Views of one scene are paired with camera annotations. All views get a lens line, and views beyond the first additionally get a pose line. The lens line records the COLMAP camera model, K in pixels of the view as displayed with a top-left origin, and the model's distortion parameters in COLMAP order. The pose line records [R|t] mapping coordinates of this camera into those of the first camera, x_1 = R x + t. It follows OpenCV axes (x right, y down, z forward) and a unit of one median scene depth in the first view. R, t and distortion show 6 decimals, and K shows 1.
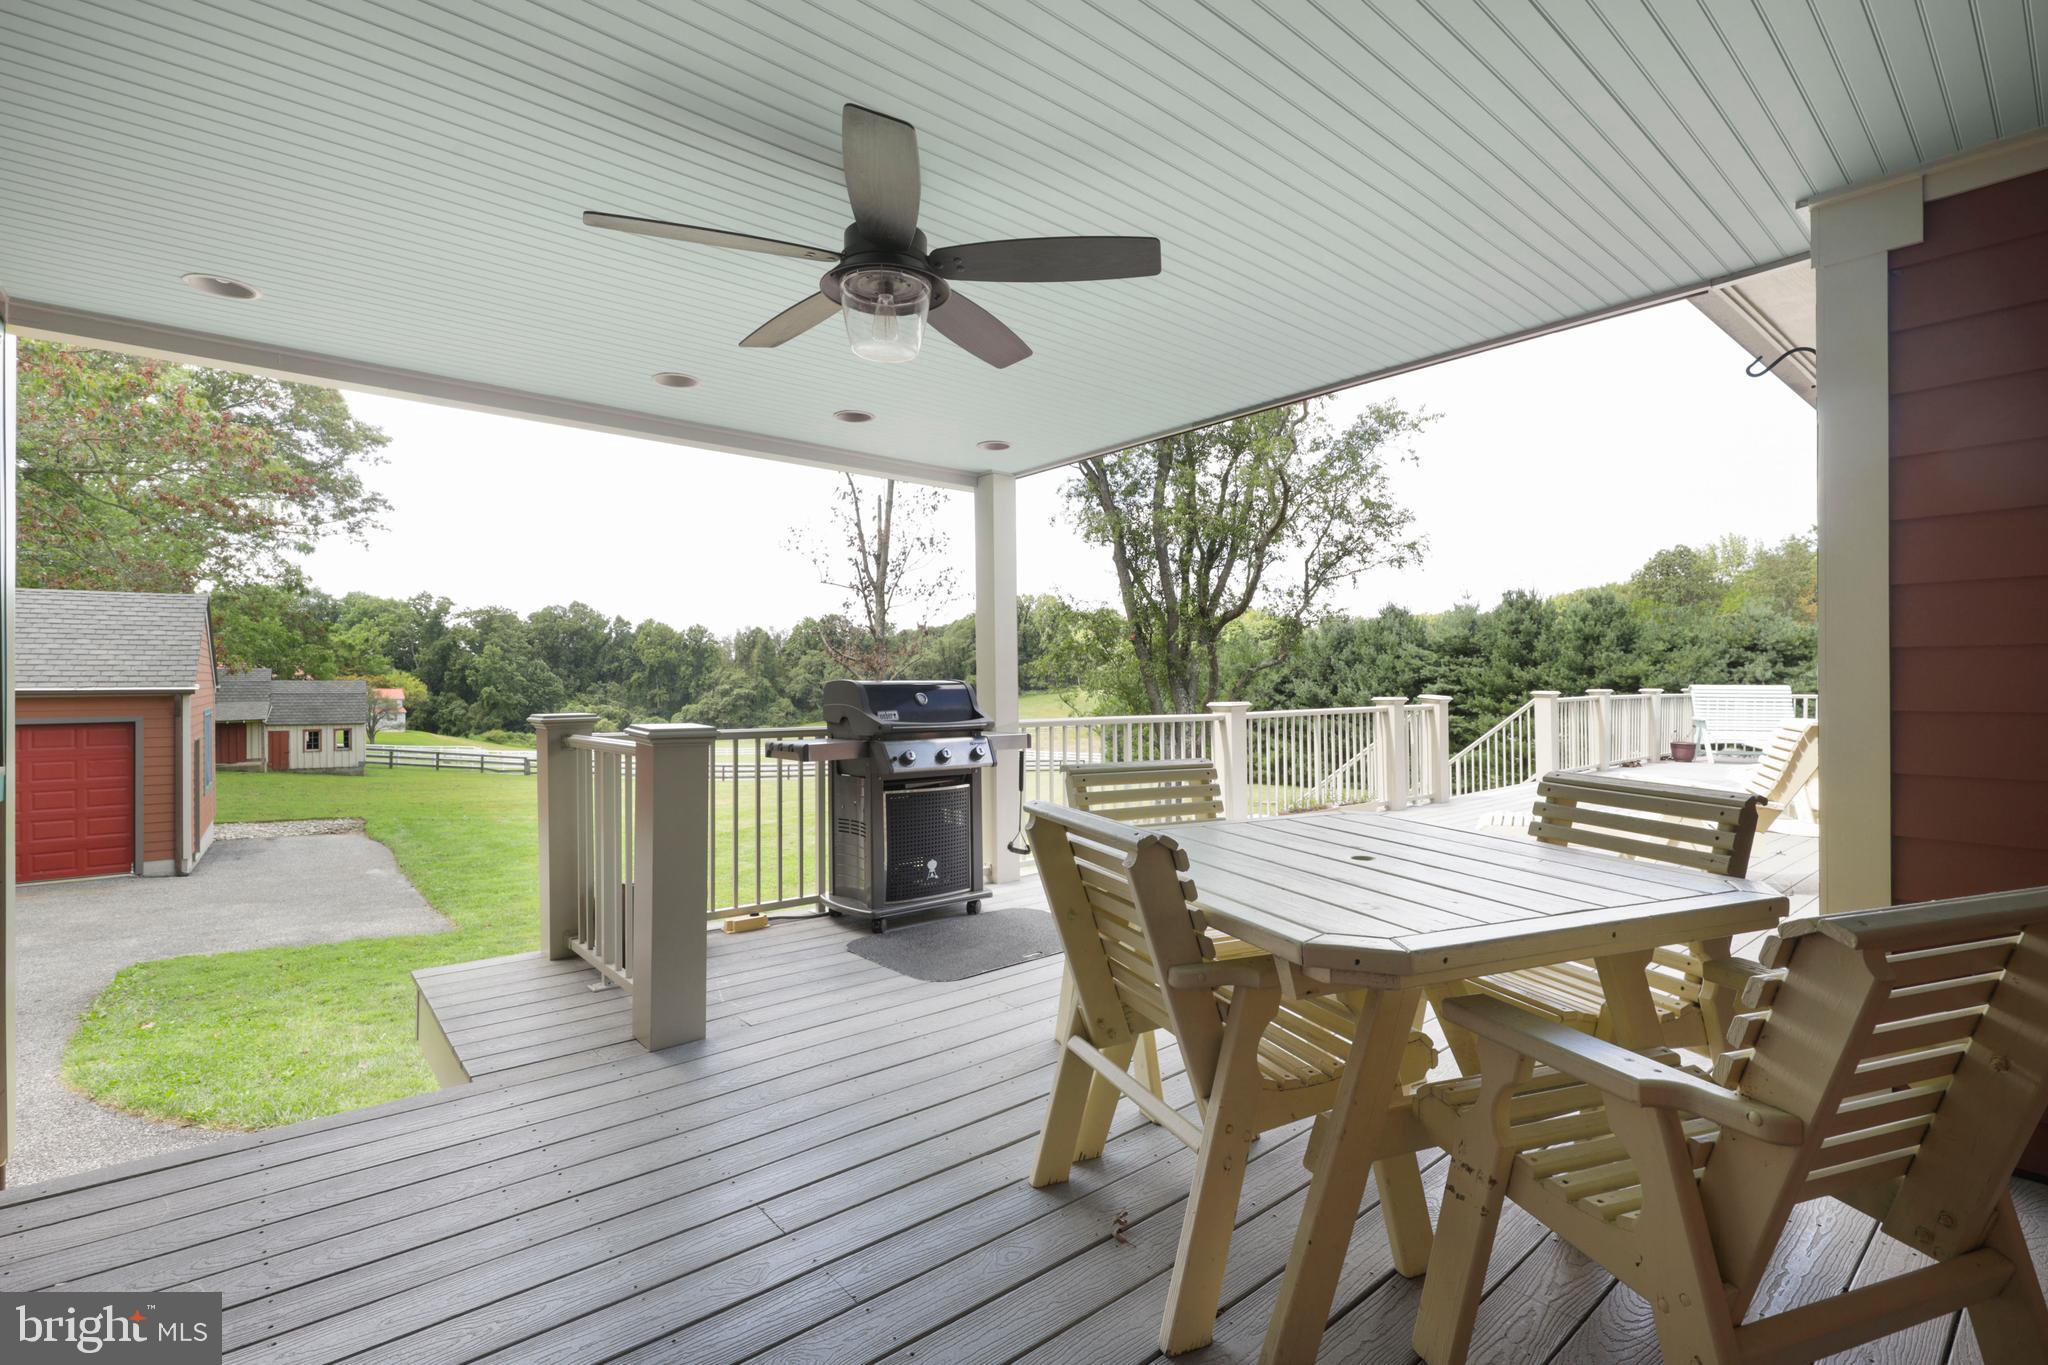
lens RADIAL K [[935.6, 0, 1038.3], [0, 935.6, 661.7], [0, 0, 1]] dist [0.002226, -0.001038]
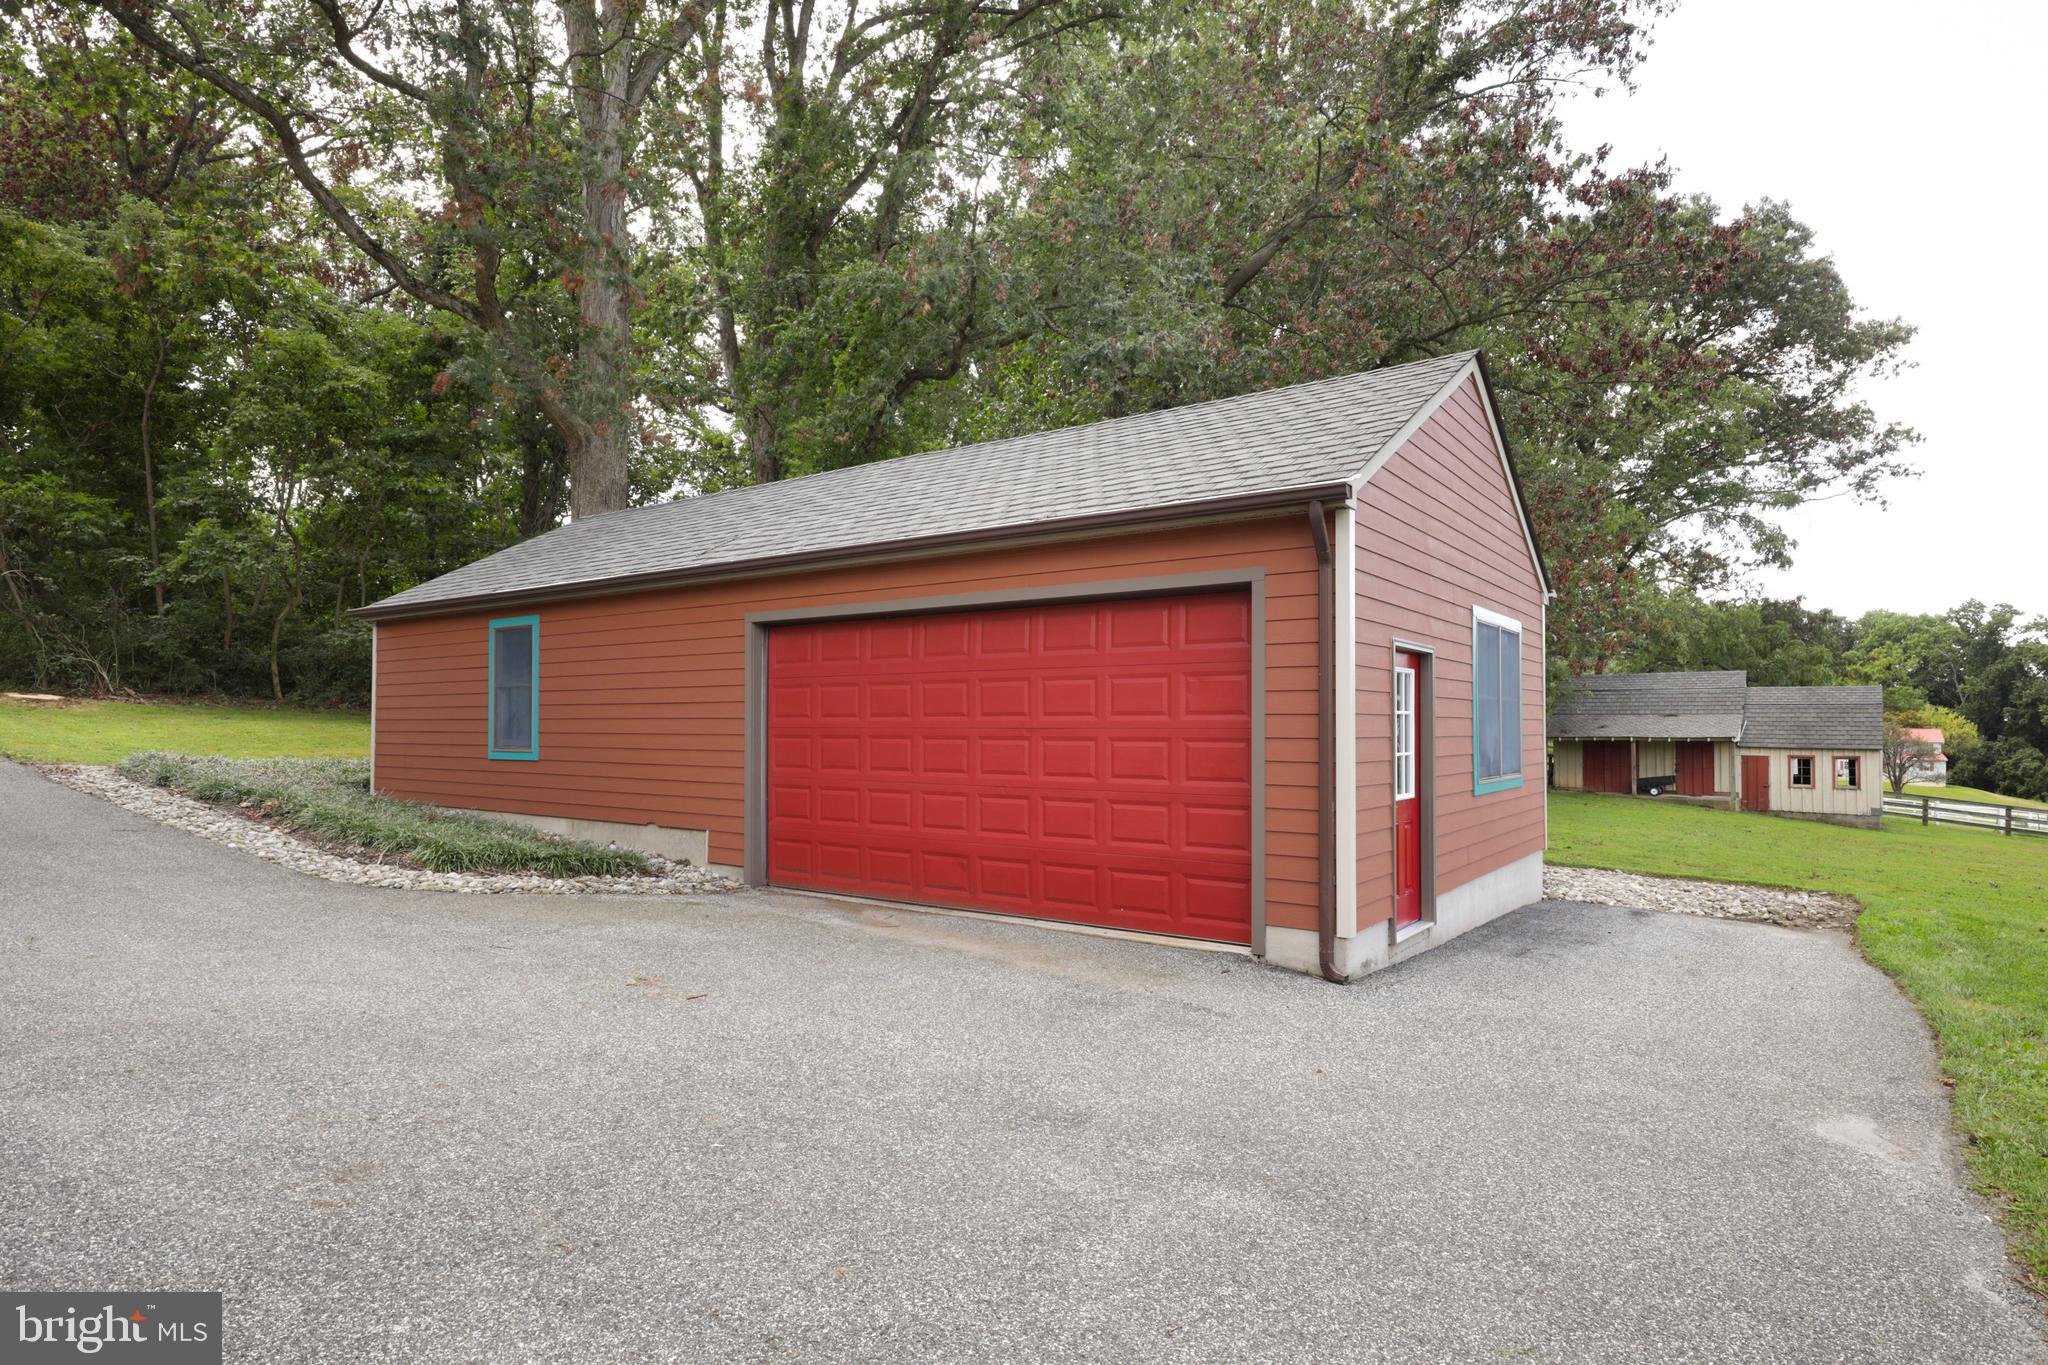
lens RADIAL K [[1068.6, 0, 1023.3], [0, 1068.6, 721.1], [0, 0, 1]] dist [-0.002266, -0.000369]
pose [[0.261336, -0.003789, -0.965241, -0.166372], [0.013748, 0.999905, -0.000203, 0.038362], [0.965150, -0.013217, 0.261363, 0.241384]]
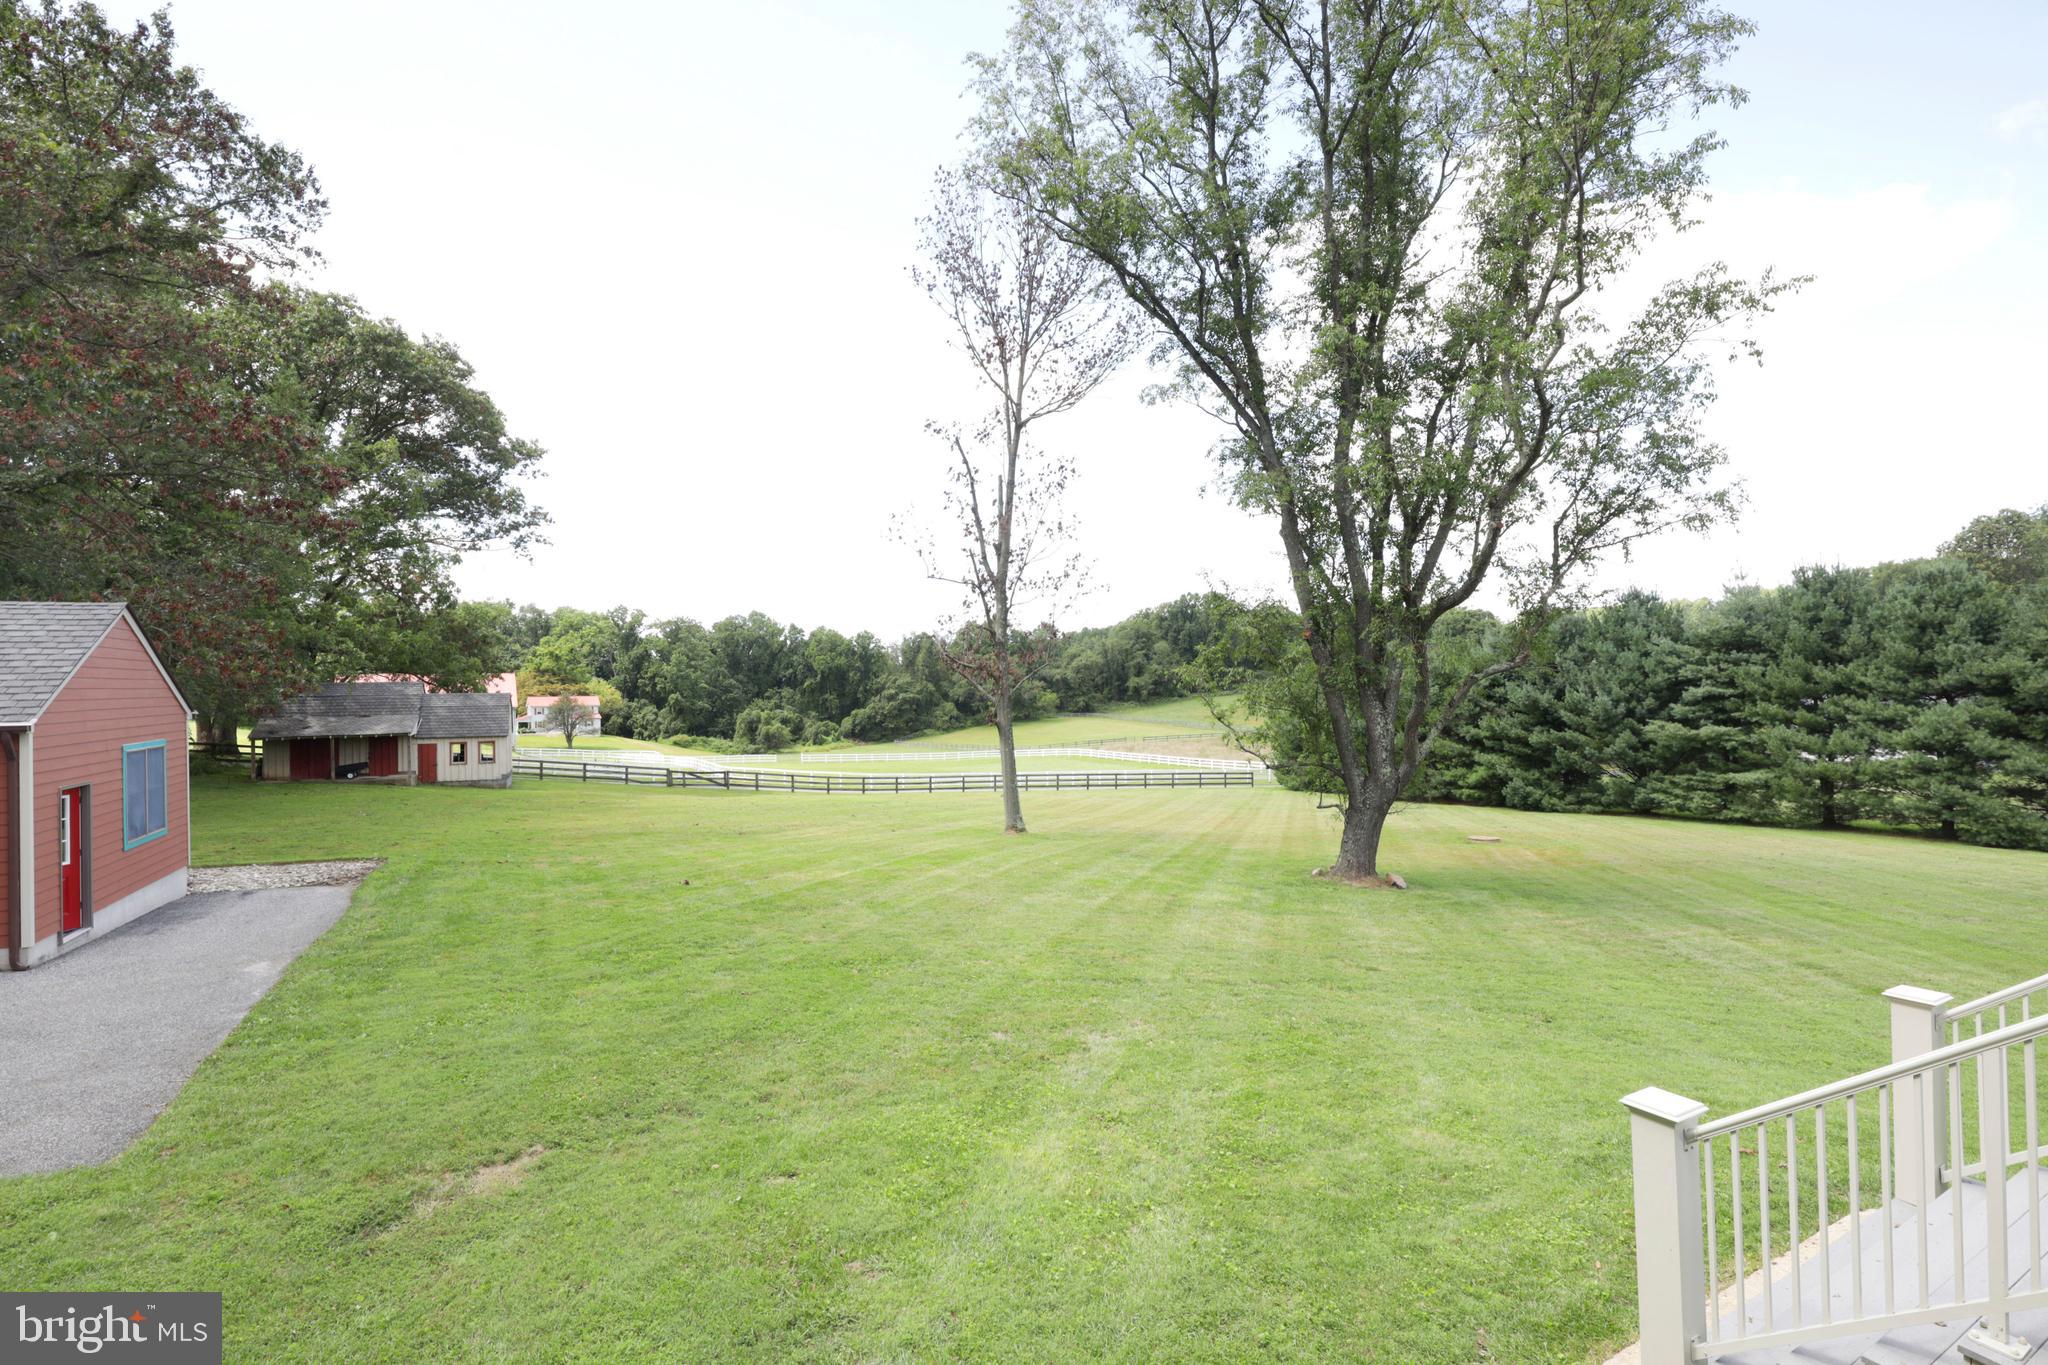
lens RADIAL K [[935.6, 0, 1033.5], [0, 935.6, 672.4], [0, 0, 1]] dist [0.002226, -0.001038]
pose [[0.982926, -0.010502, -0.183699, 0.012762], [0.012280, 0.999888, 0.008545, -0.003213], [0.183589, -0.010655, 0.982945, 0.127329]]
